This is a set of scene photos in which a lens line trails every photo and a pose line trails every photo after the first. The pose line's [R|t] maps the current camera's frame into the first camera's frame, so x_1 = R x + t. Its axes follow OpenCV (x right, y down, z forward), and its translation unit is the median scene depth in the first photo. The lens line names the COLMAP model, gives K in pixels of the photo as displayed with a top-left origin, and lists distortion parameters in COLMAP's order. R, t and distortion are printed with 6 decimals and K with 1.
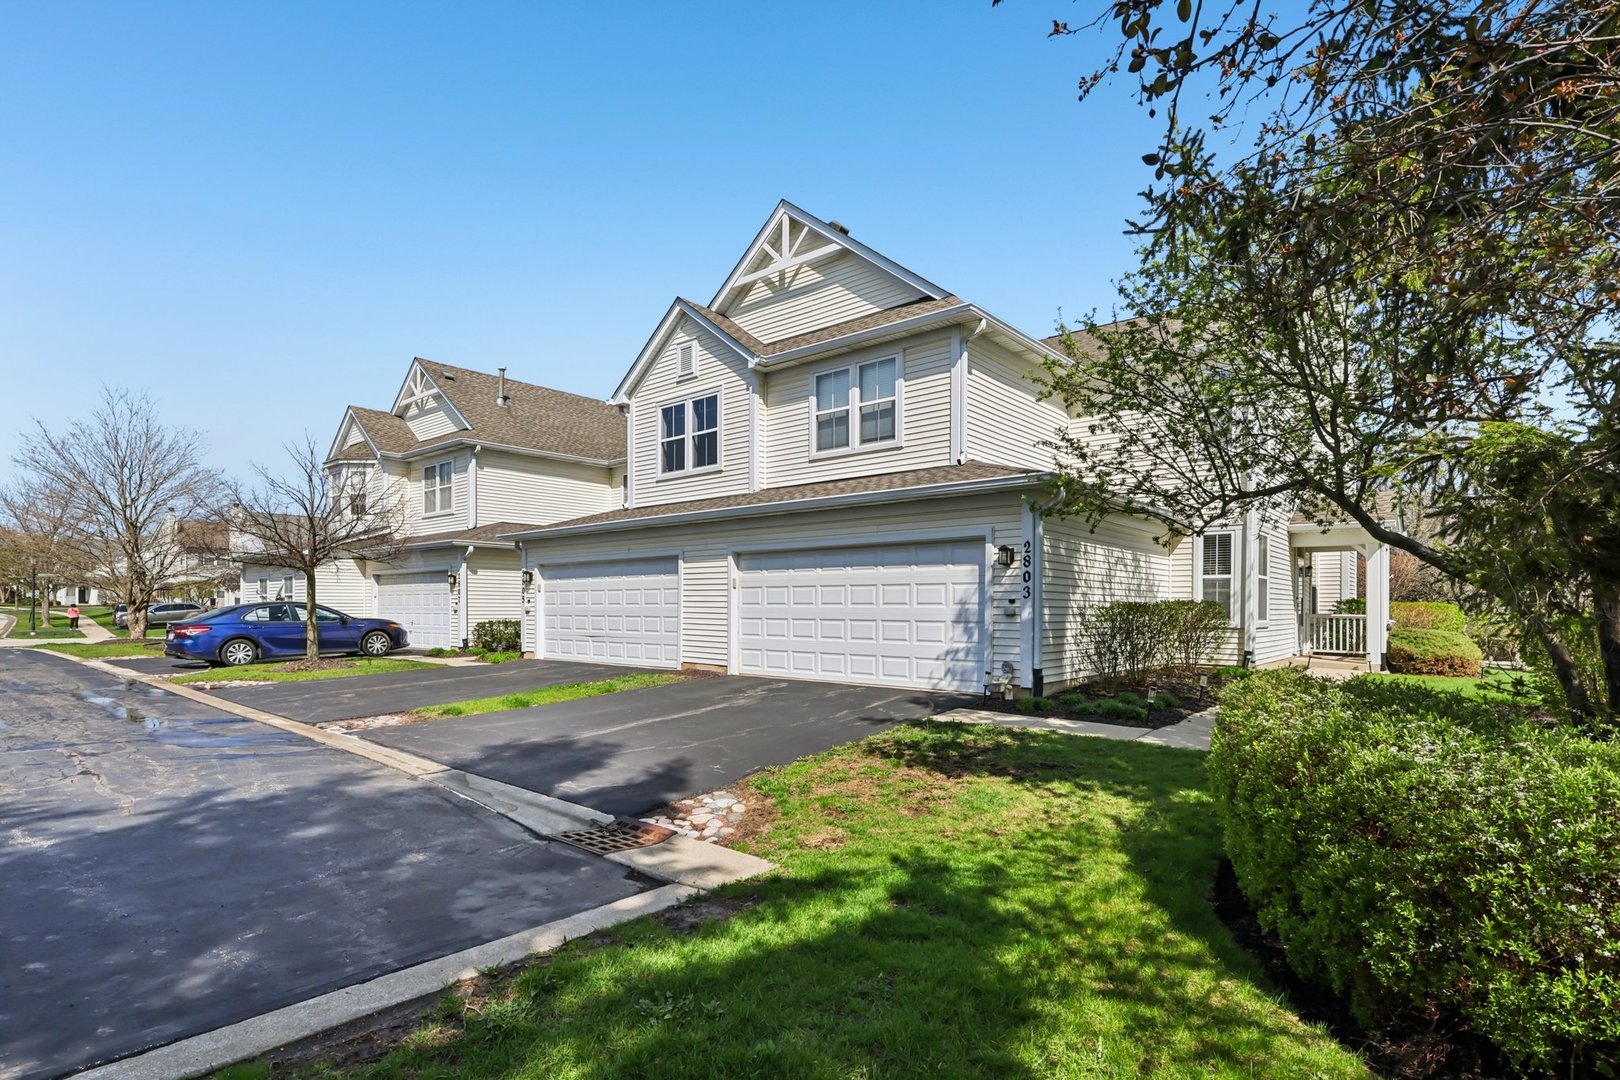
lens RADIAL K [[756.7, 0, 812.8], [0, 756.7, 606.8], [0, 0, 1]] dist [0.001836, 0.000658]
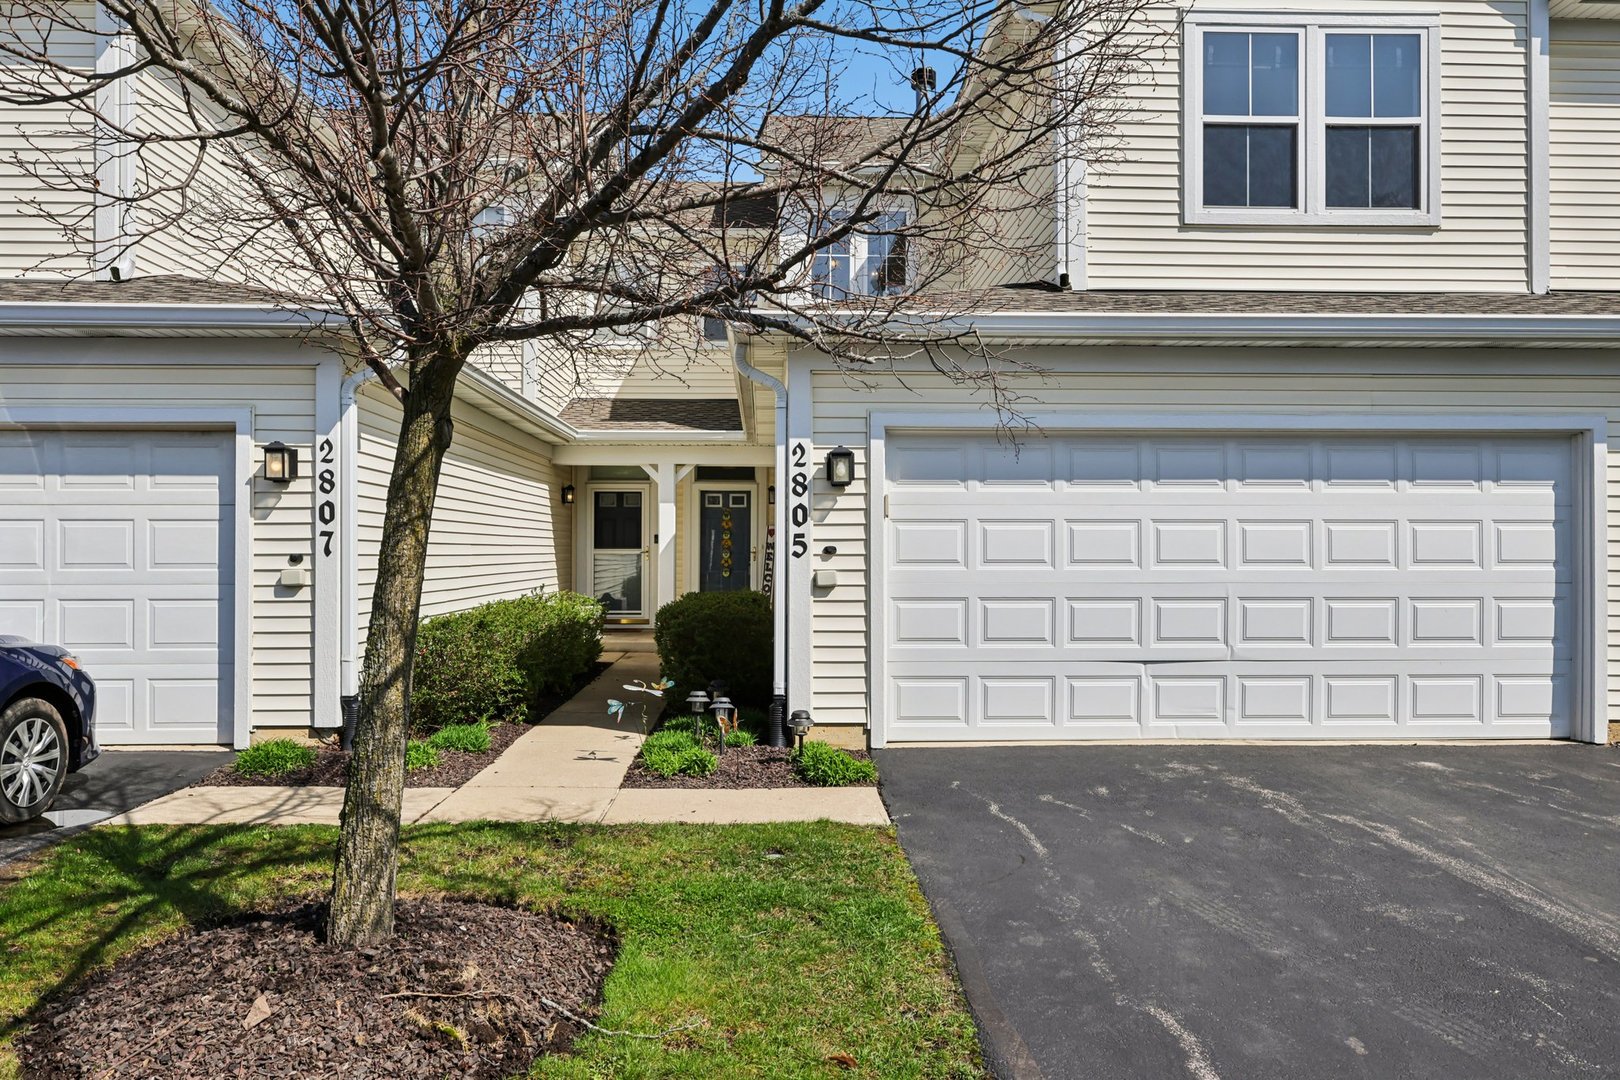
lens RADIAL K [[1379.4, 0, 814.8], [0, 1379.4, 541.2], [0, 0, 1]] dist [0.068881, 0.003761]
pose [[0.709270, 0.010196, 0.704863, -0.825238], [0.004296, 0.999814, -0.018785, -0.000783], [-0.704924, 0.016352, 0.709094, 0.665438]]
